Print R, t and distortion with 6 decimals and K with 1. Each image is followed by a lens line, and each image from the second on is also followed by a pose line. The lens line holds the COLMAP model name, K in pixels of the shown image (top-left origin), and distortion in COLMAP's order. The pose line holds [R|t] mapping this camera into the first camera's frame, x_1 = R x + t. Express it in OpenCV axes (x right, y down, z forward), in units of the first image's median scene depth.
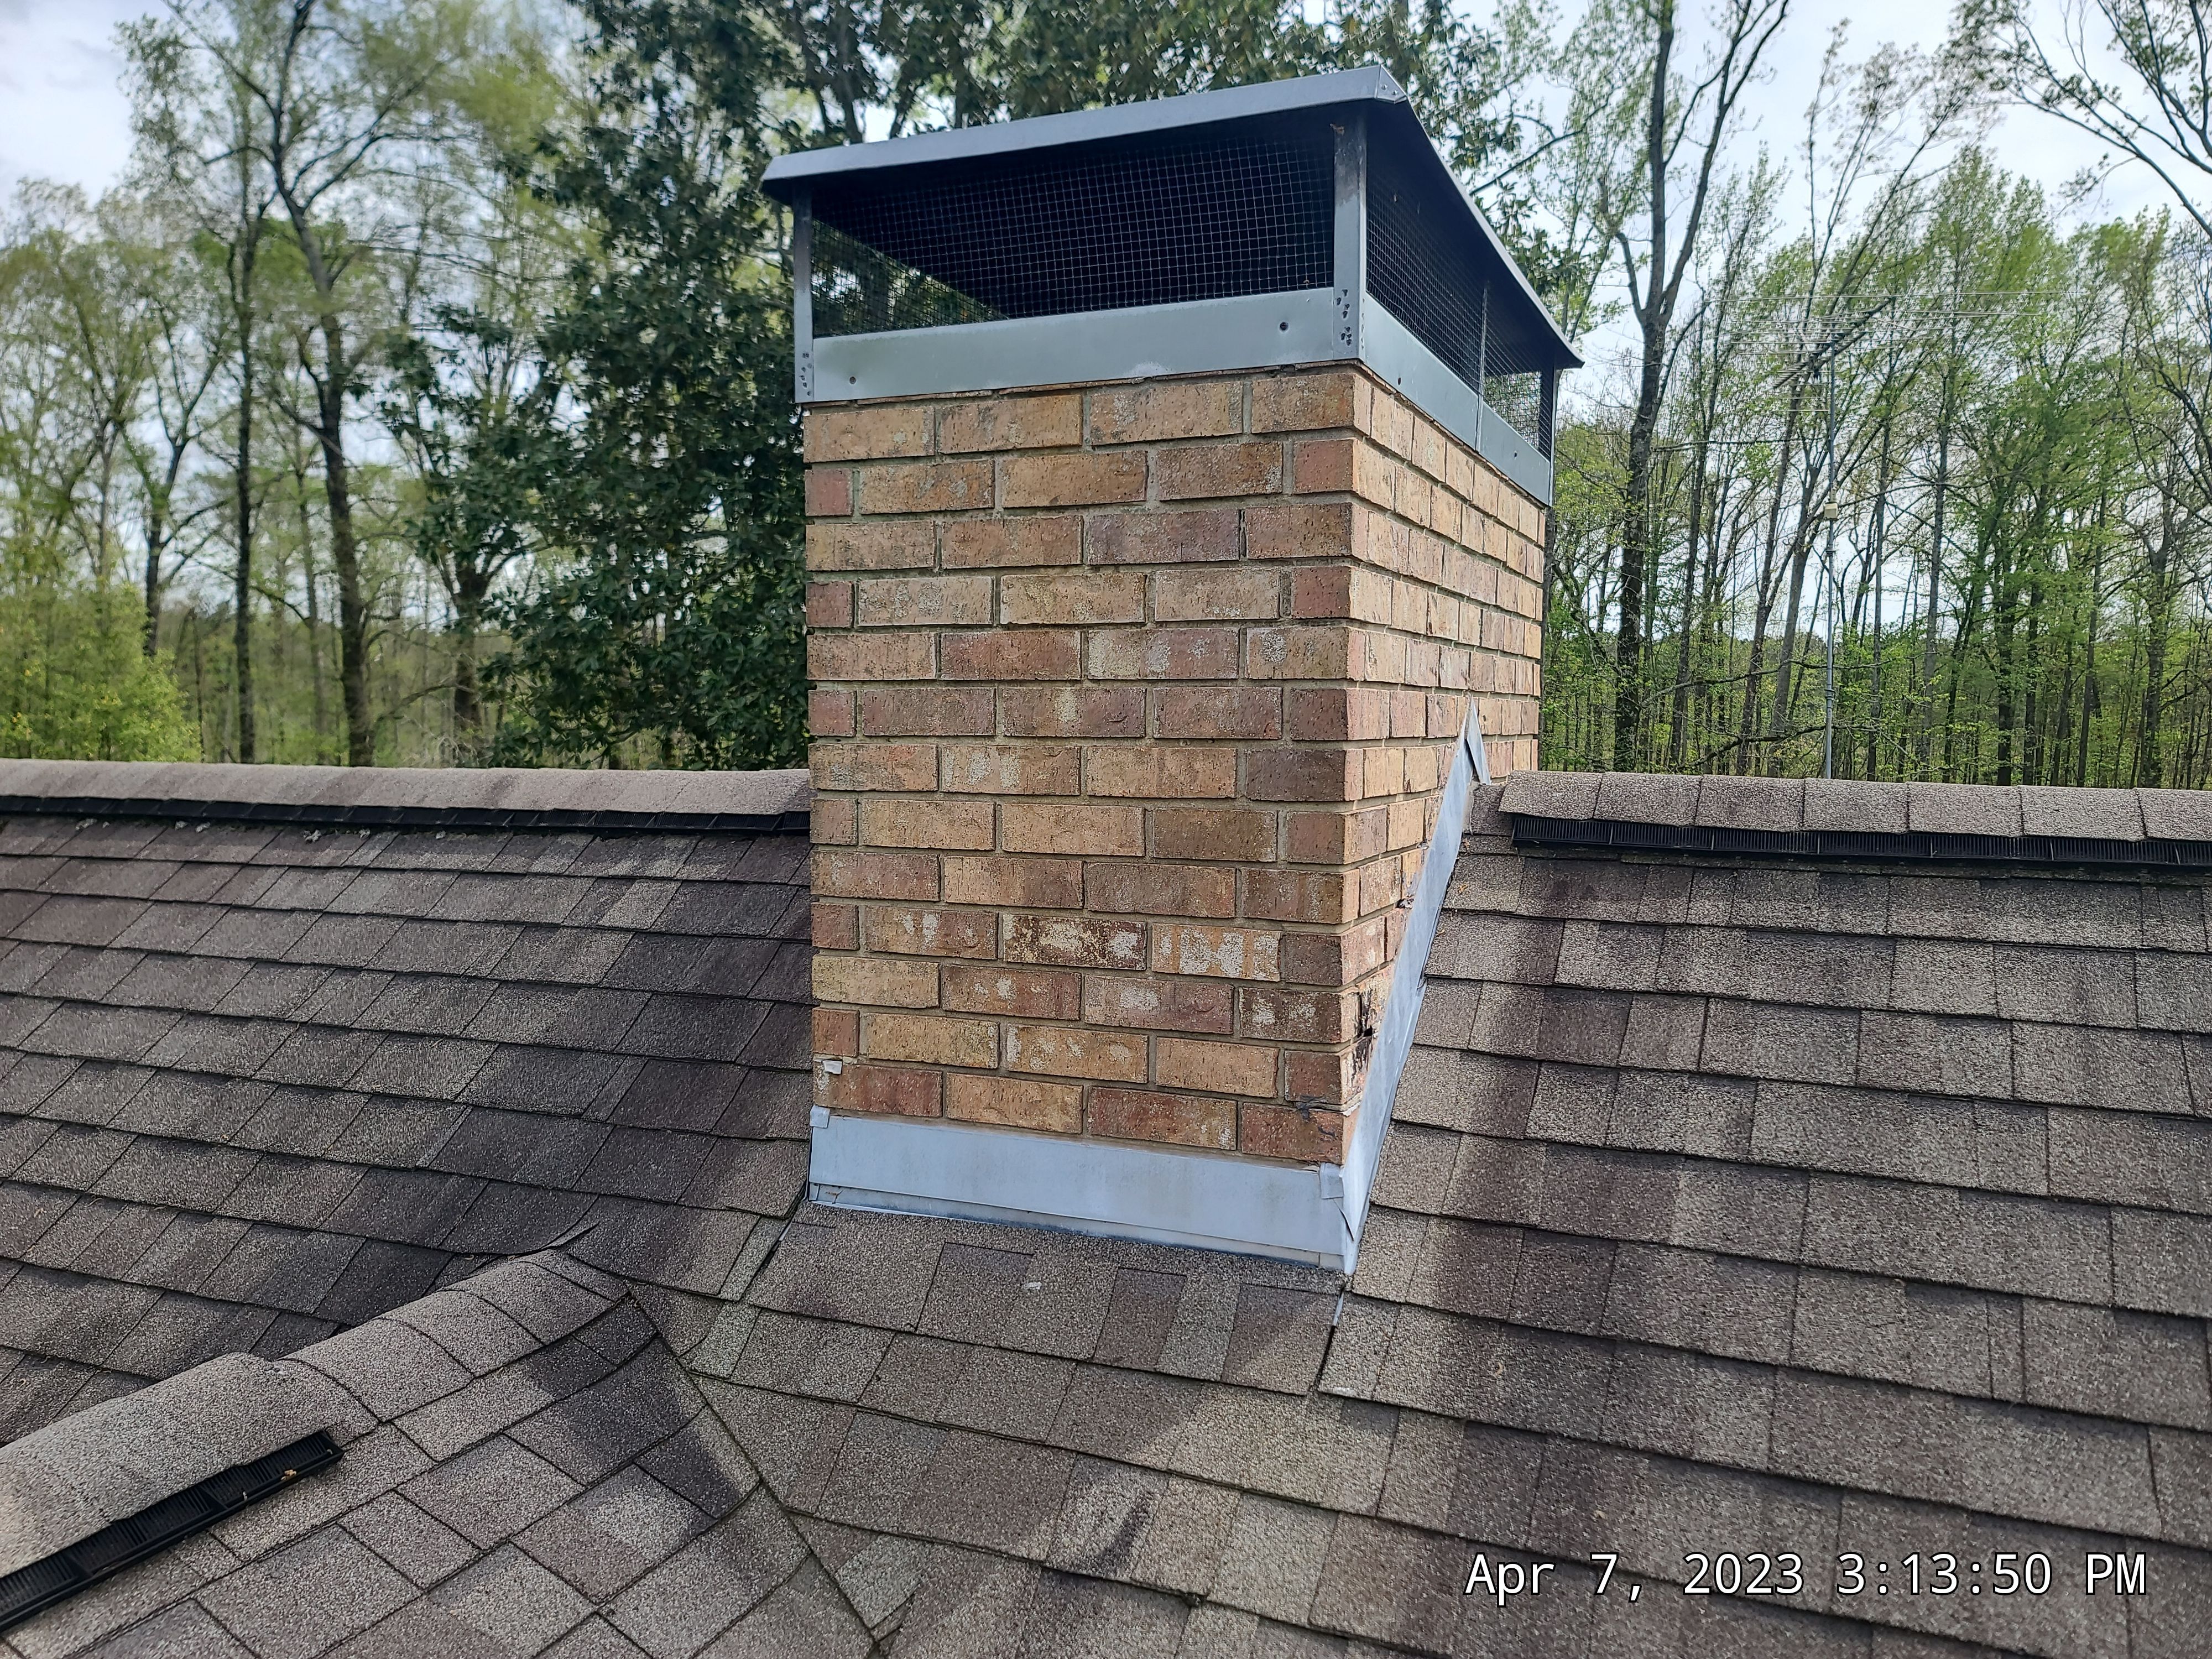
lens RADIAL K [[1629.5, 0, 1088.4], [0, 1629.5, 841.9], [0, 0, 1]] dist [0.092788, -0.071930]
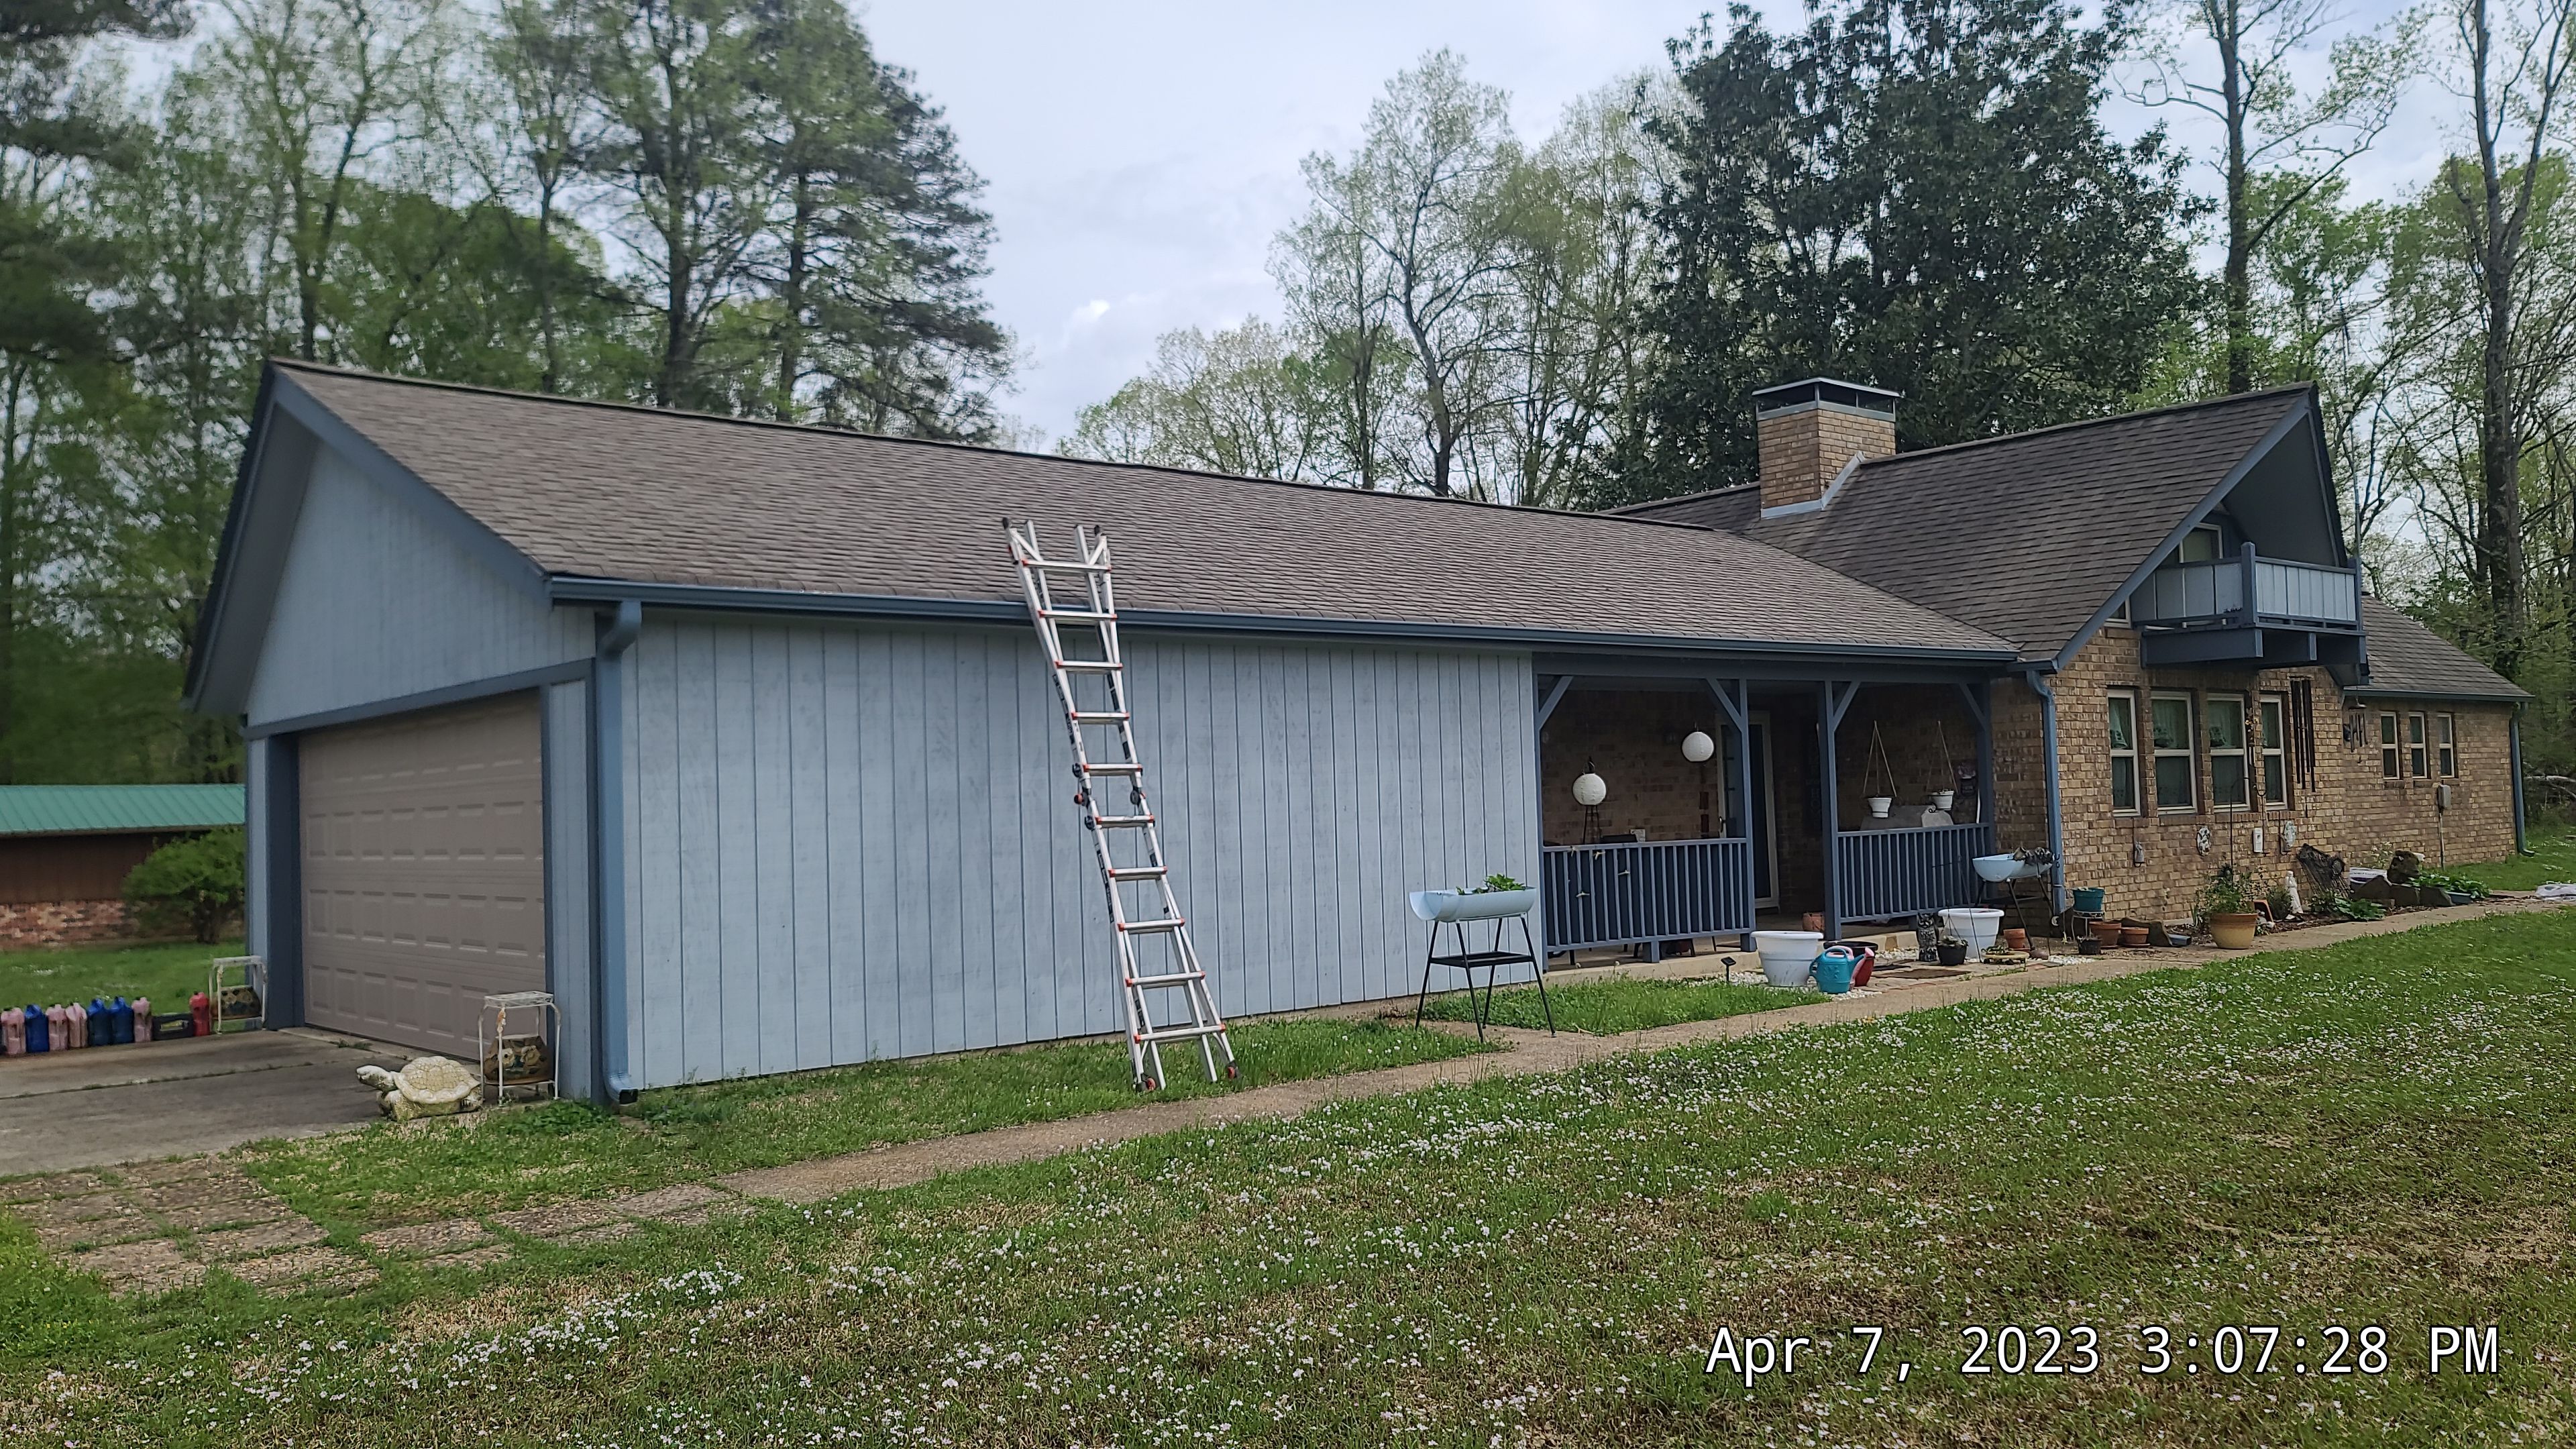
lens RADIAL K [[1984.7, 0, 1261.1], [0, 1984.7, 739.4], [0, 0, 1]] dist [0.028921, 0.013481]
pose [[0.901235, -0.050444, -0.430385, 1.705306], [0.002805, 0.993860, -0.110612, 2.293471], [0.433322, 0.098480, 0.895843, -8.398736]]
